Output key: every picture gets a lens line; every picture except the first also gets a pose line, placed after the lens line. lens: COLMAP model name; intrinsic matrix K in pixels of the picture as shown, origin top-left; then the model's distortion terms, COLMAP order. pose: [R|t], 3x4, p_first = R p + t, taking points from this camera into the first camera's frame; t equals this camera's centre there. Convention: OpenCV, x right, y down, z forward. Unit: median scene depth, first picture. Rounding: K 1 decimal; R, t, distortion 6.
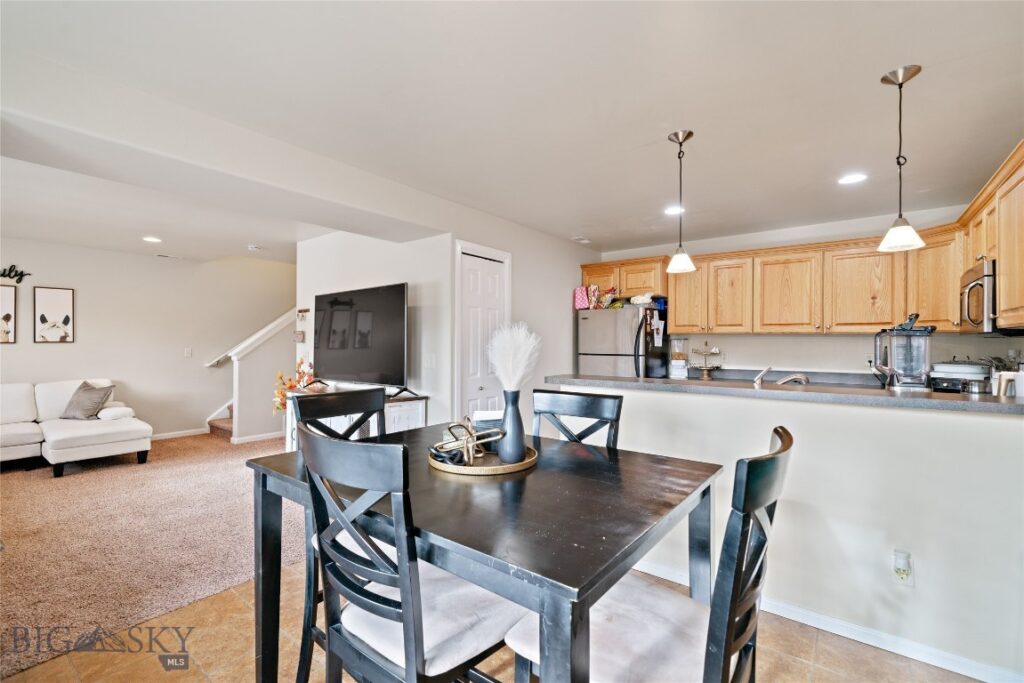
lens RADIAL K [[449.4, 0, 502.9], [0, 449.4, 343.1], [0, 0, 1]] dist [-0.000905, 0.000081]
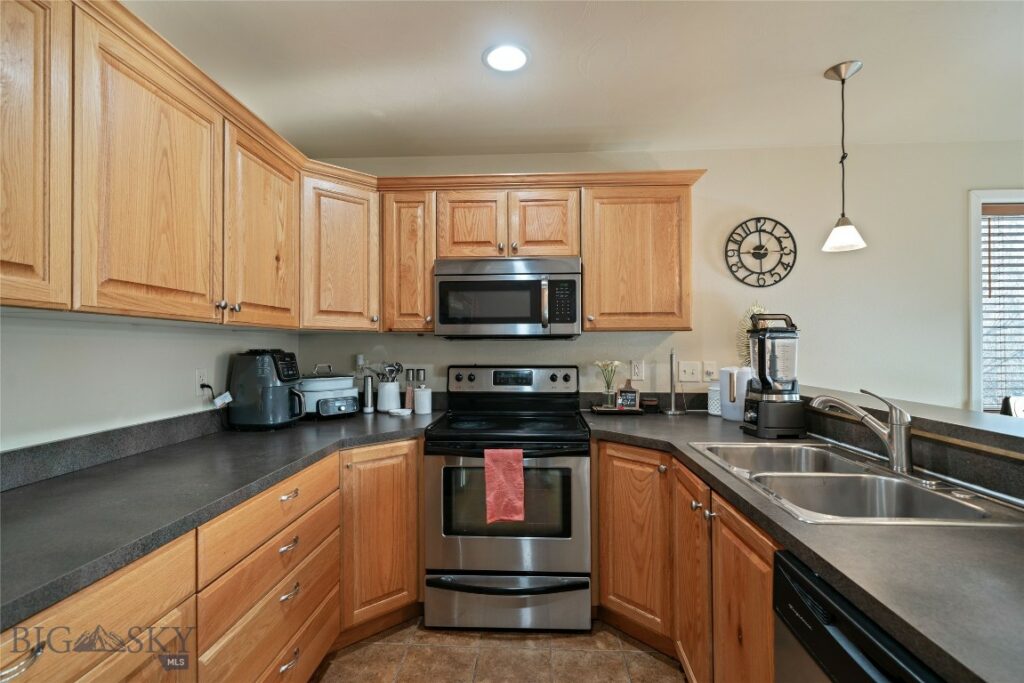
lens RADIAL K [[475.7, 0, 511.8], [0, 475.7, 340.9], [0, 0, 1]] dist [0.002196, 0.000979]
pose [[-0.575253, 0.006199, 0.817952, 0.196907], [0.002377, 0.999980, -0.005906, -0.002937], [-0.817972, -0.001453, -0.575256, 0.923129]]
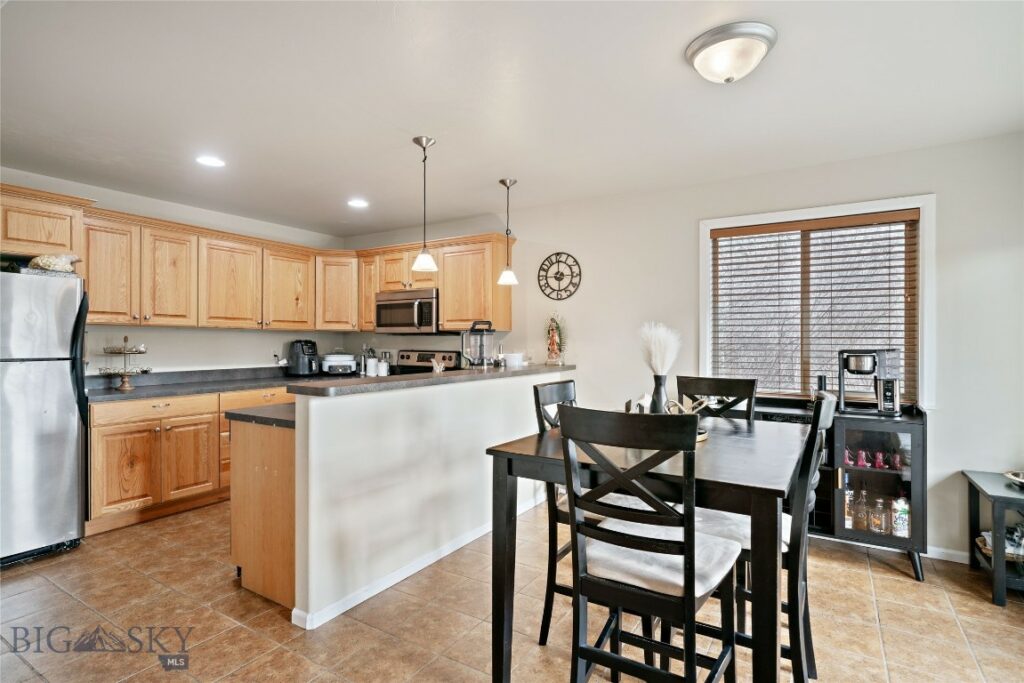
lens RADIAL K [[515.1, 0, 518.2], [0, 515.1, 346.8], [0, 0, 1]] dist [-0.000611, 0.002356]
pose [[-0.111891, -0.013994, 0.993622, -0.446786], [-0.001313, 0.999902, 0.013935, 0.000703], [-0.993720, 0.000254, -0.111898, 0.499687]]
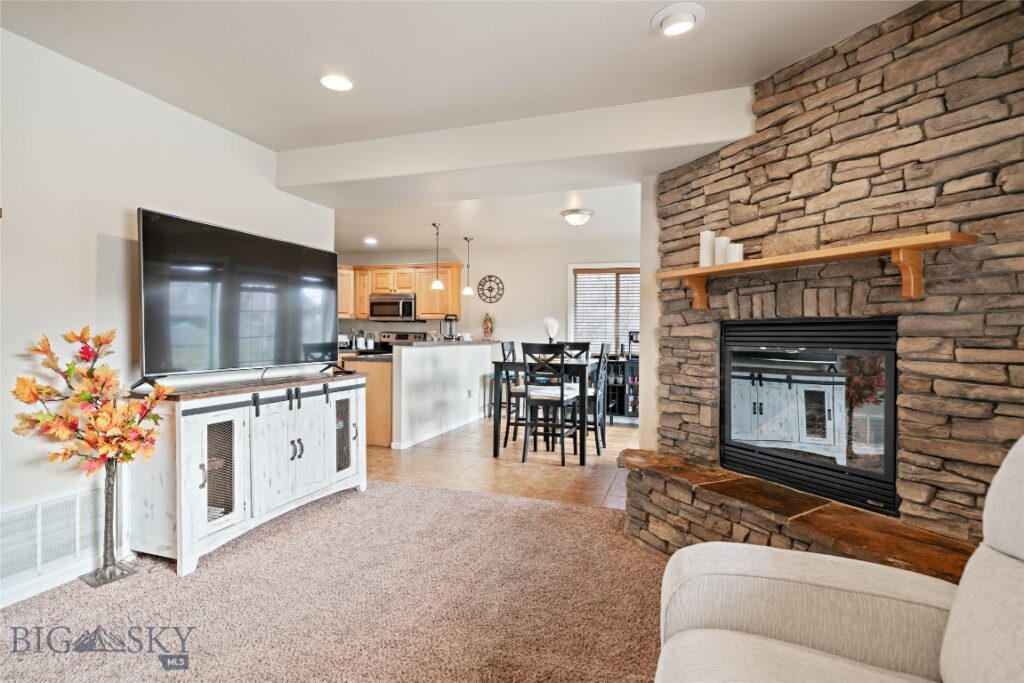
lens RADIAL K [[513.2, 0, 518.9], [0, 513.2, 340.7], [0, 0, 1]] dist [0.006173, -0.000238]
pose [[-0.342424, -0.017699, 0.939379, -1.090650], [-0.013006, 0.999816, 0.014097, 0.023701], [-0.939456, -0.007390, -0.342591, 0.798432]]
